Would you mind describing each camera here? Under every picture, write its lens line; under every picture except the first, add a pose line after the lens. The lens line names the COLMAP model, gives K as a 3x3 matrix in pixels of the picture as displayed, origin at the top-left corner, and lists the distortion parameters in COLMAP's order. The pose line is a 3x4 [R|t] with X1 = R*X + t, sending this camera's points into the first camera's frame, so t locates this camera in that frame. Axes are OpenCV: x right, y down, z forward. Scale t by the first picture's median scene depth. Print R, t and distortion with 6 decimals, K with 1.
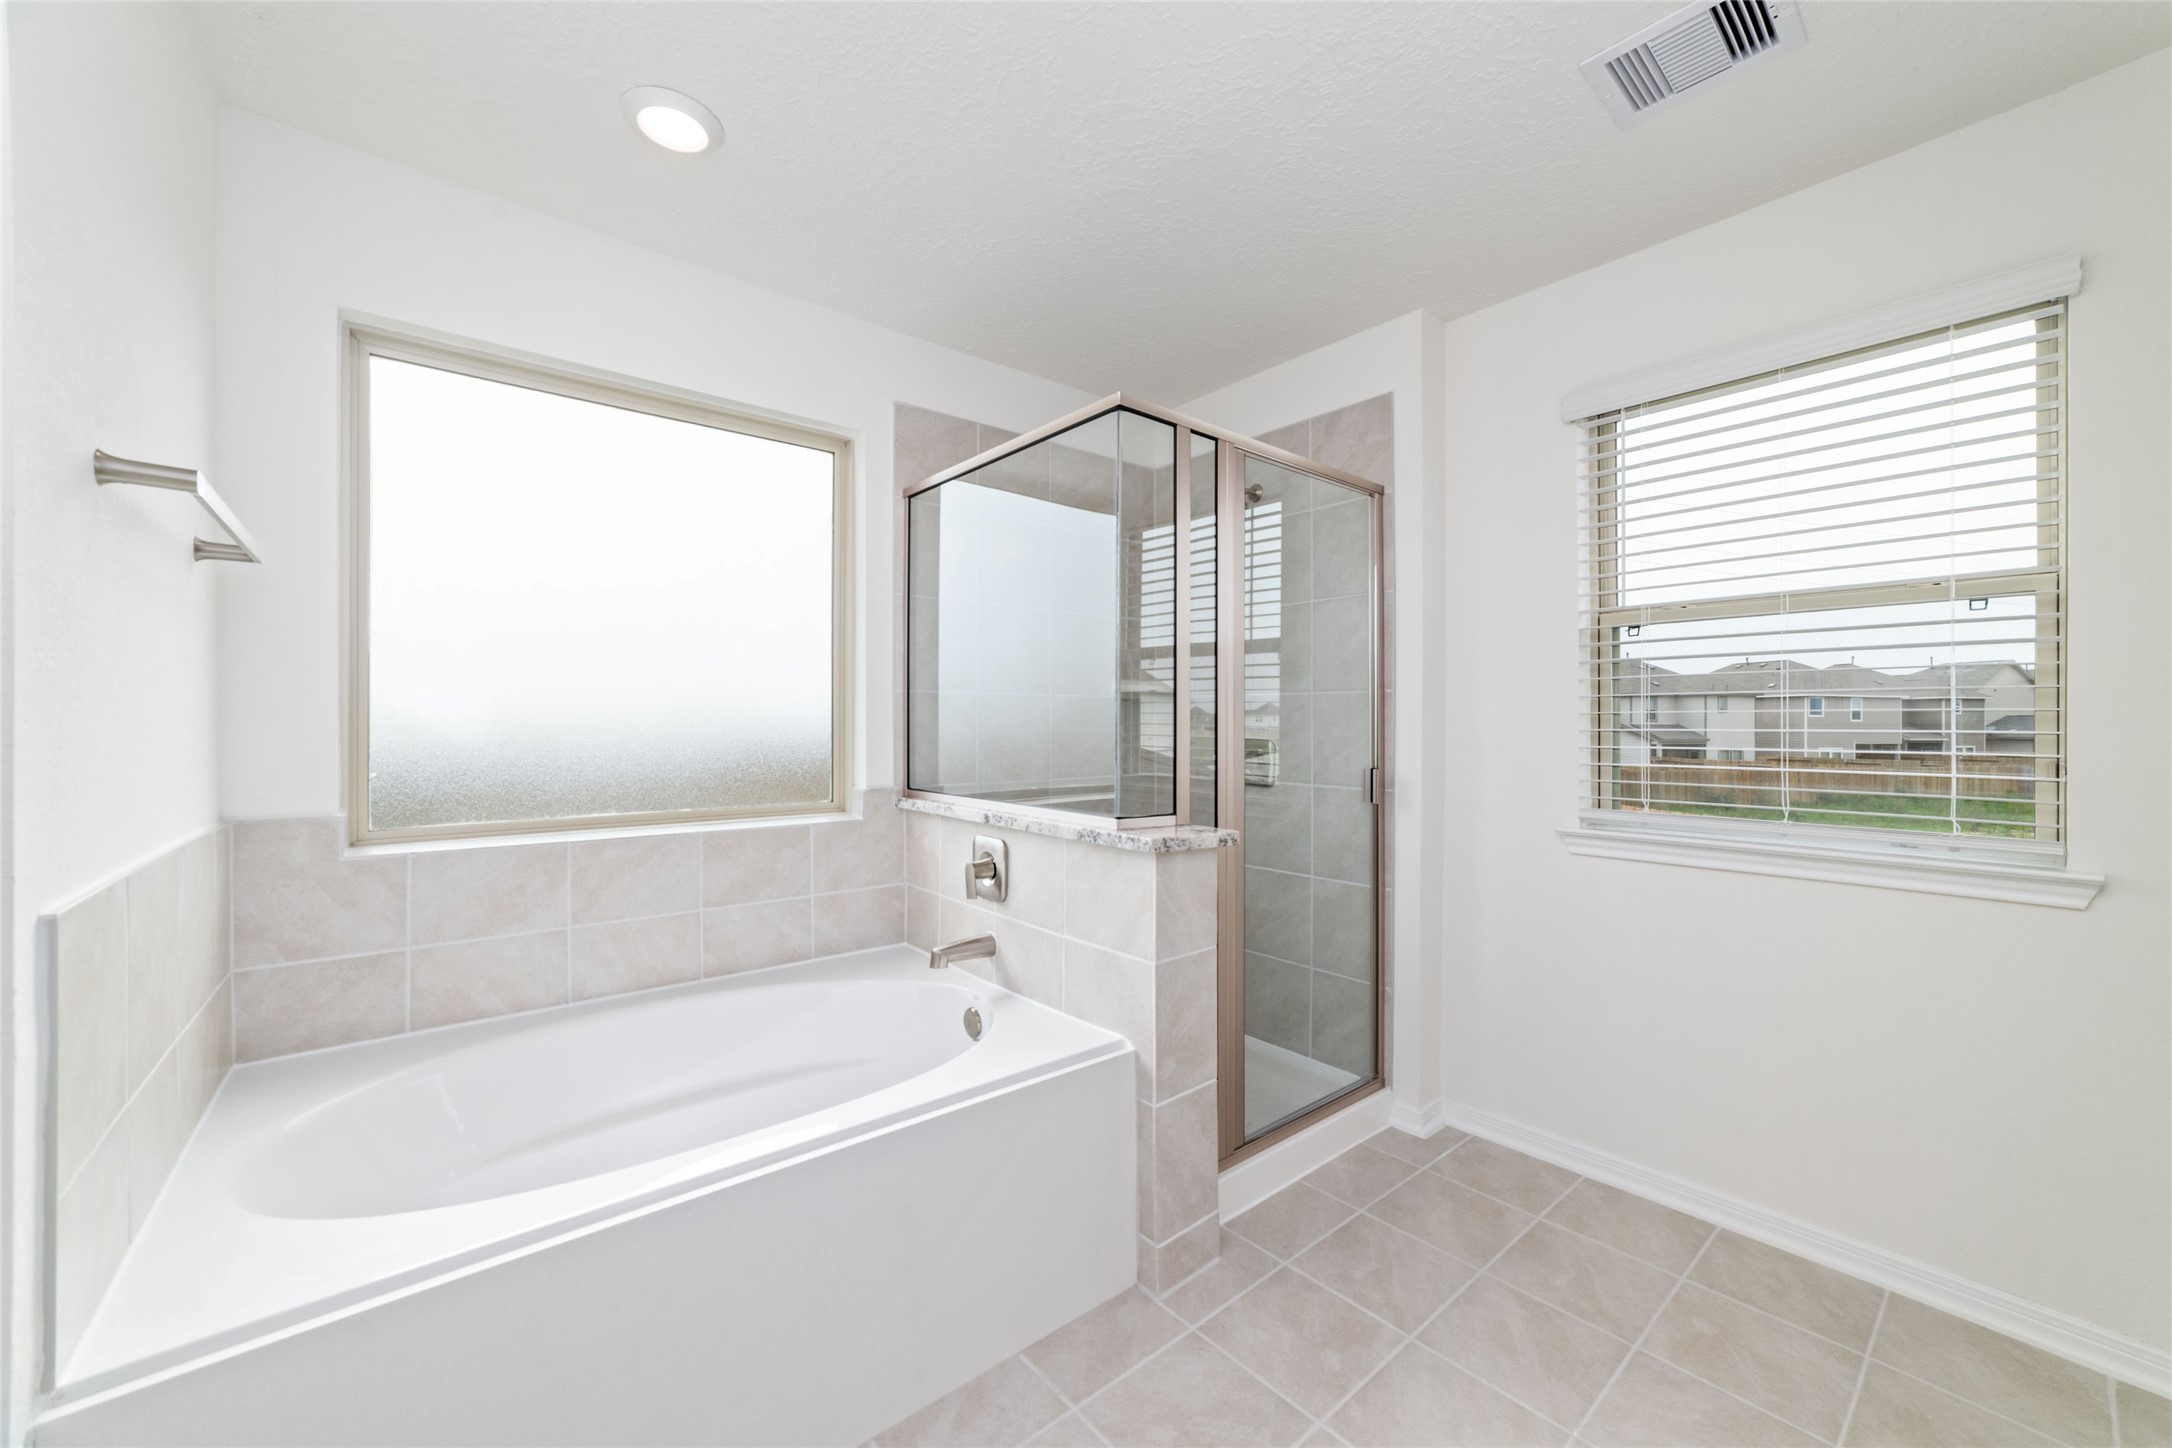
lens RADIAL K [[835.1, 0, 1106.0], [0, 835.1, 721.9], [0, 0, 1]] dist [-0.014551, 0.003356]
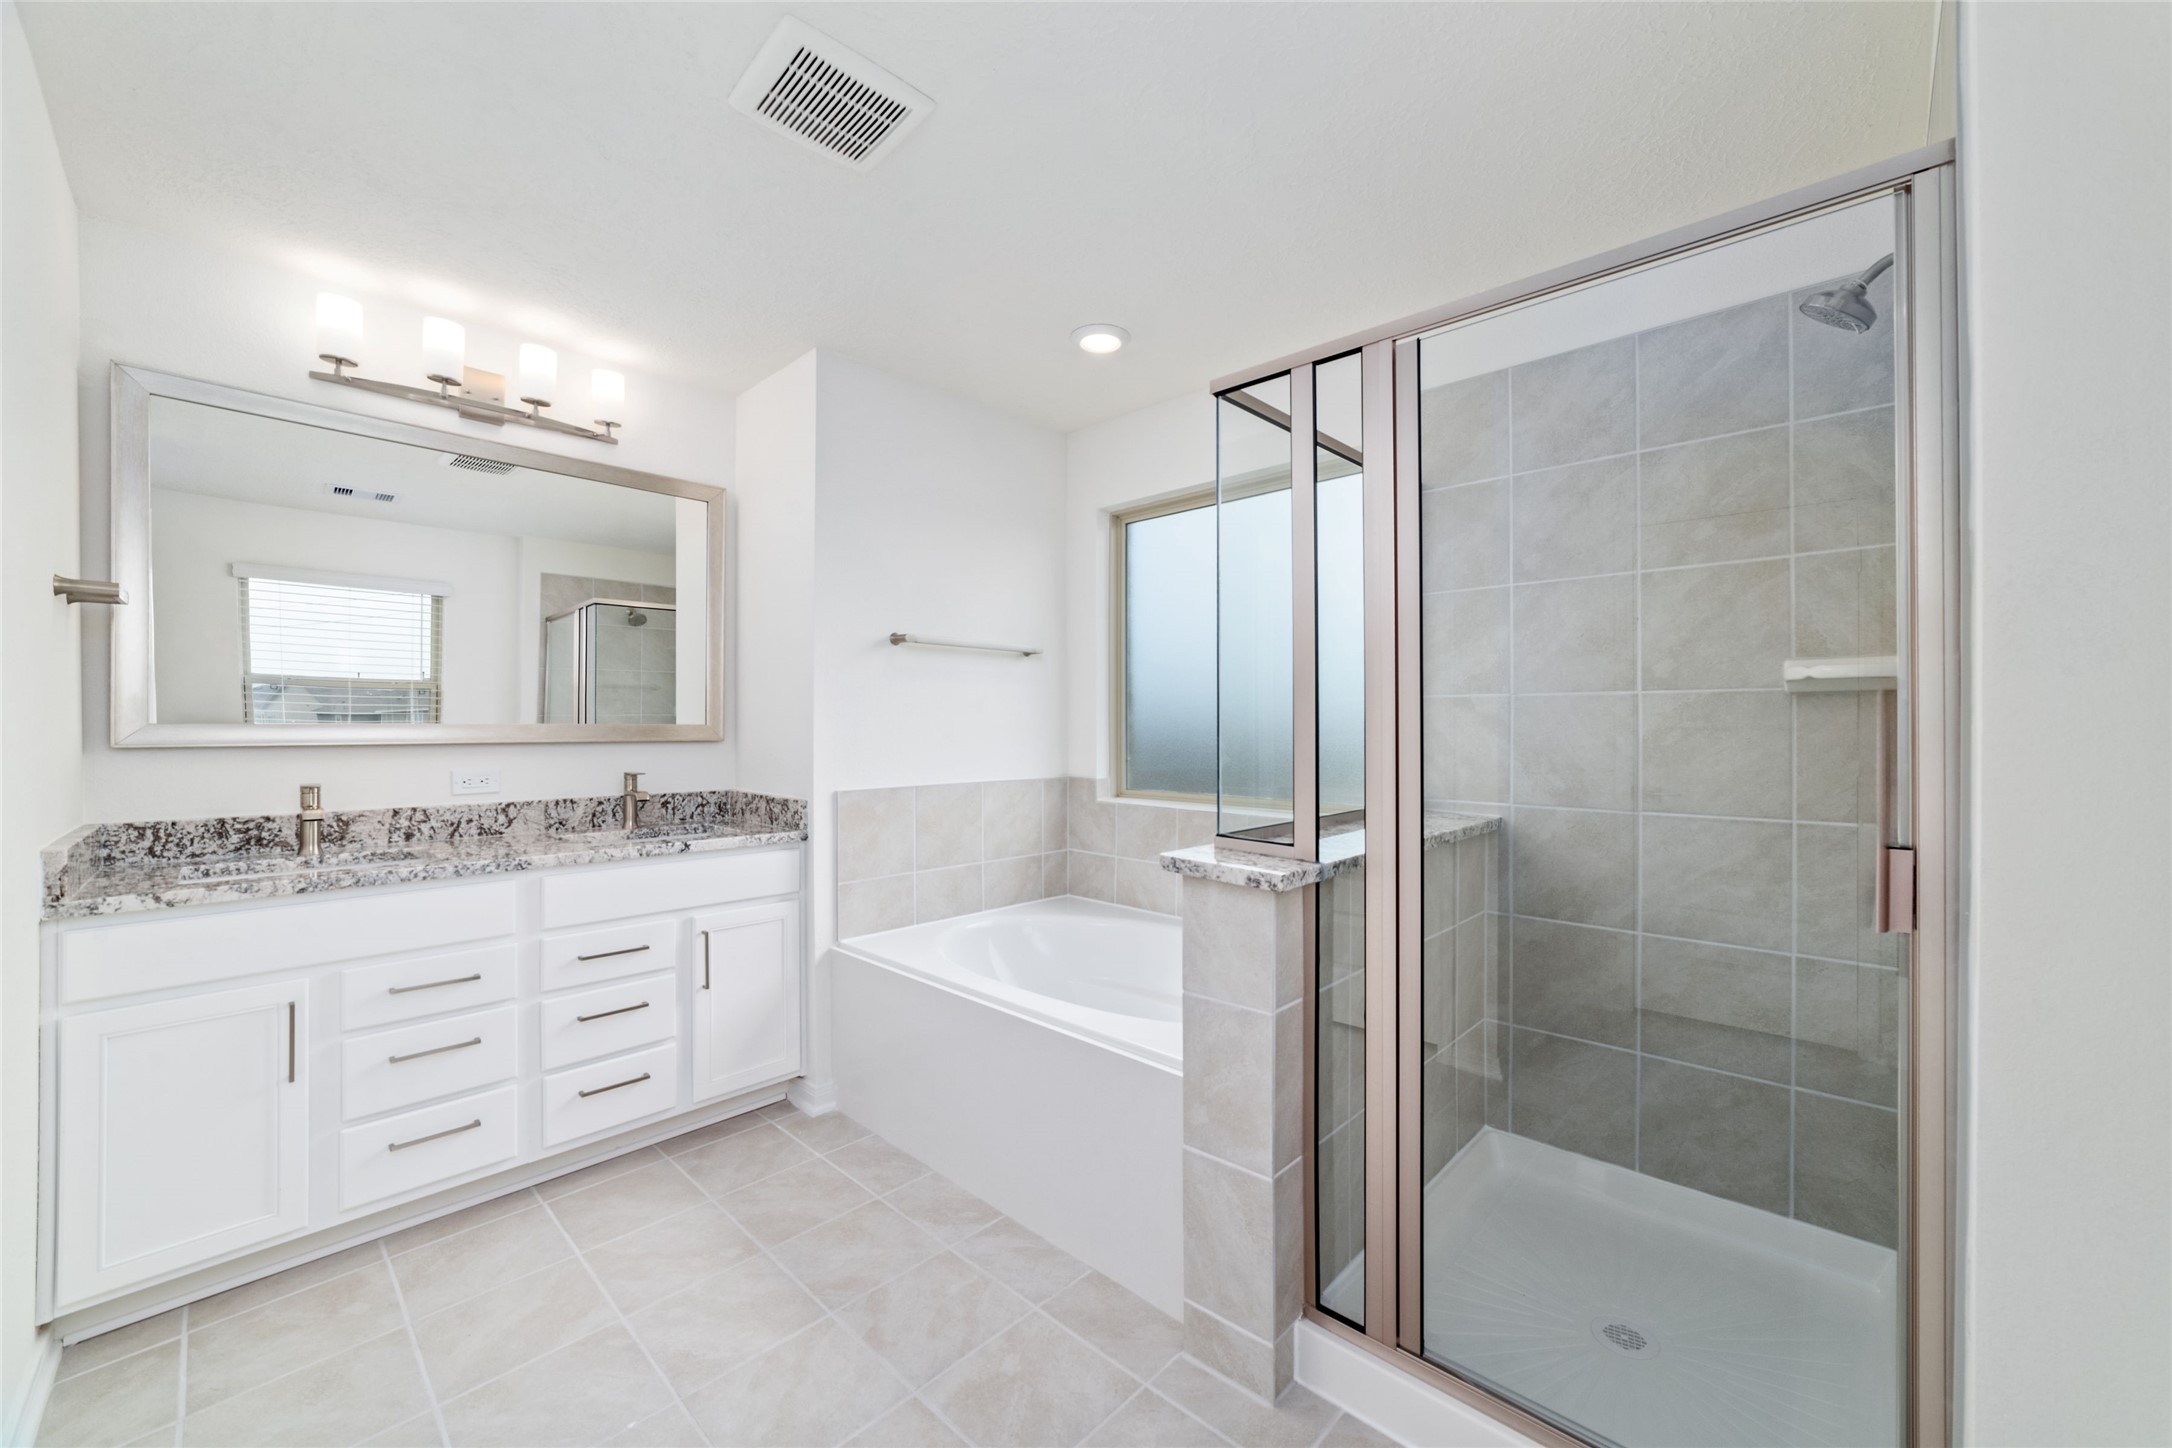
lens RADIAL K [[835.1, 0, 1103.5], [0, 835.1, 718.3], [0, 0, 1]] dist [-0.014551, 0.003356]
pose [[0.113038, -0.007488, -0.993562, 0.968055], [-0.000232, 0.999971, -0.007562, -0.009327], [0.993591, 0.001085, 0.113033, 0.796888]]
